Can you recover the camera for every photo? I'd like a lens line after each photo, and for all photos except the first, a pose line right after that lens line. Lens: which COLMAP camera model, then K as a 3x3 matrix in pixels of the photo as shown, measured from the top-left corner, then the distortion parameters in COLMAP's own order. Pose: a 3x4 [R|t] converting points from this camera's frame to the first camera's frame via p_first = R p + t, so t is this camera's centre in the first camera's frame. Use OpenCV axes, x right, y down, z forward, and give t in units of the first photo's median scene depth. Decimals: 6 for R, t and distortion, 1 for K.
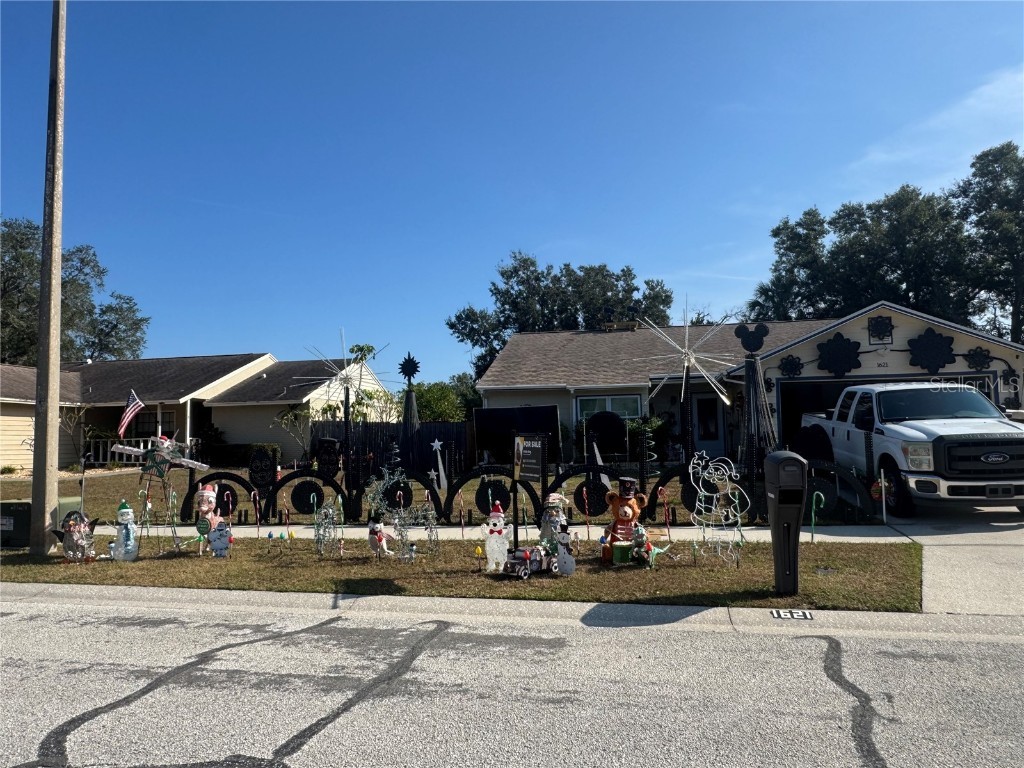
lens RADIAL K [[695.2, 0, 509.4], [0, 695.2, 385.3], [0, 0, 1]] dist [-0.004275, 0.003896]
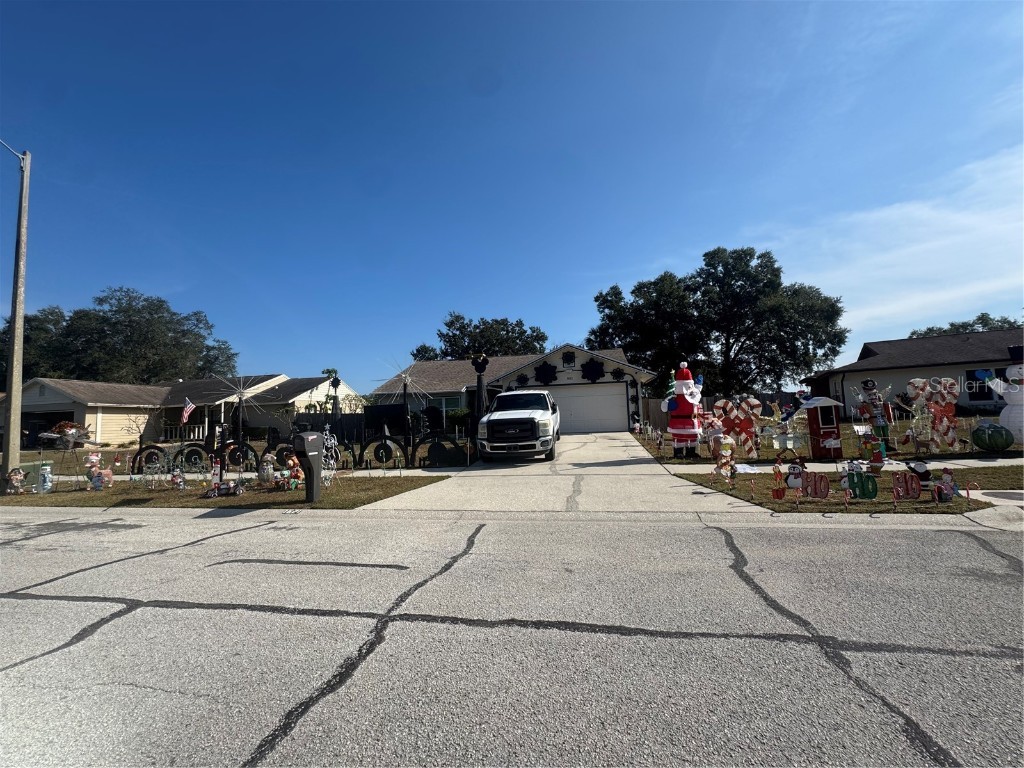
lens RADIAL K [[413.0, 0, 512.0], [0, 413.0, 384.0], [0, 0, 1]] dist [-0.001418, -0.000045]
pose [[0.999595, -0.016782, 0.022994, 0.359344], [0.016904, 0.999844, -0.005122, -0.011077], [-0.022905, 0.005509, 0.999722, -0.083806]]
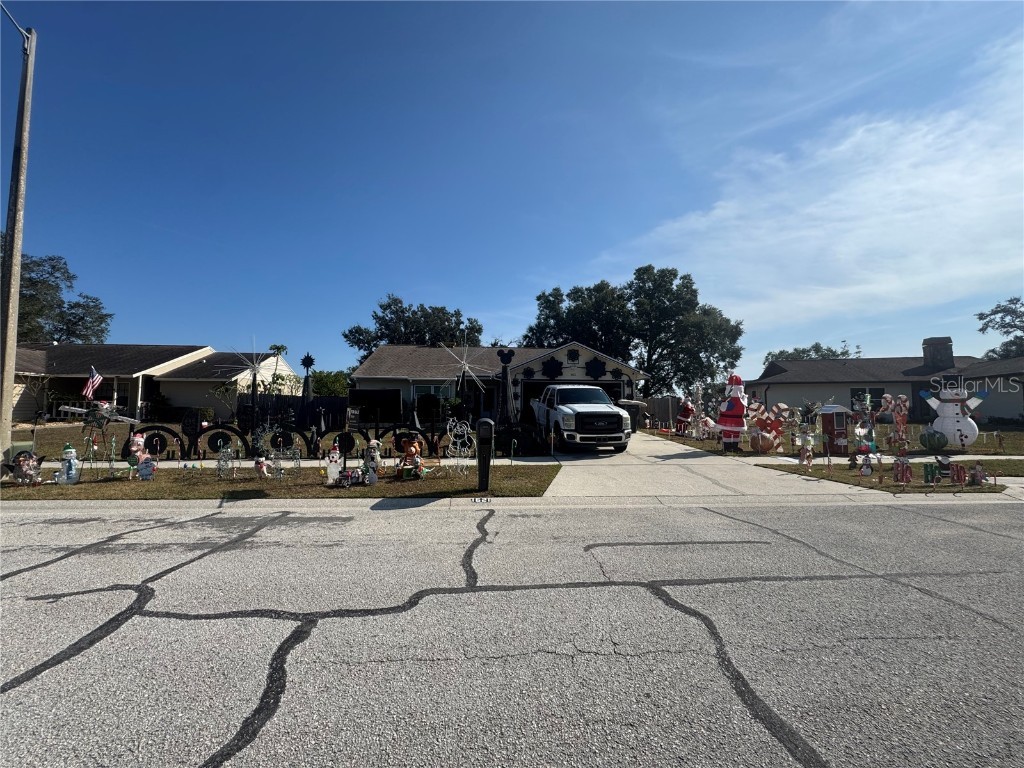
lens RADIAL K [[413.0, 0, 512.0], [0, 413.0, 384.0], [0, 0, 1]] dist [-0.001418, -0.000045]
pose [[0.958085, 0.041155, 0.283511, 0.048949], [-0.045774, 0.998905, 0.009685, -0.006593], [-0.282802, -0.022256, 0.958920, -0.054130]]
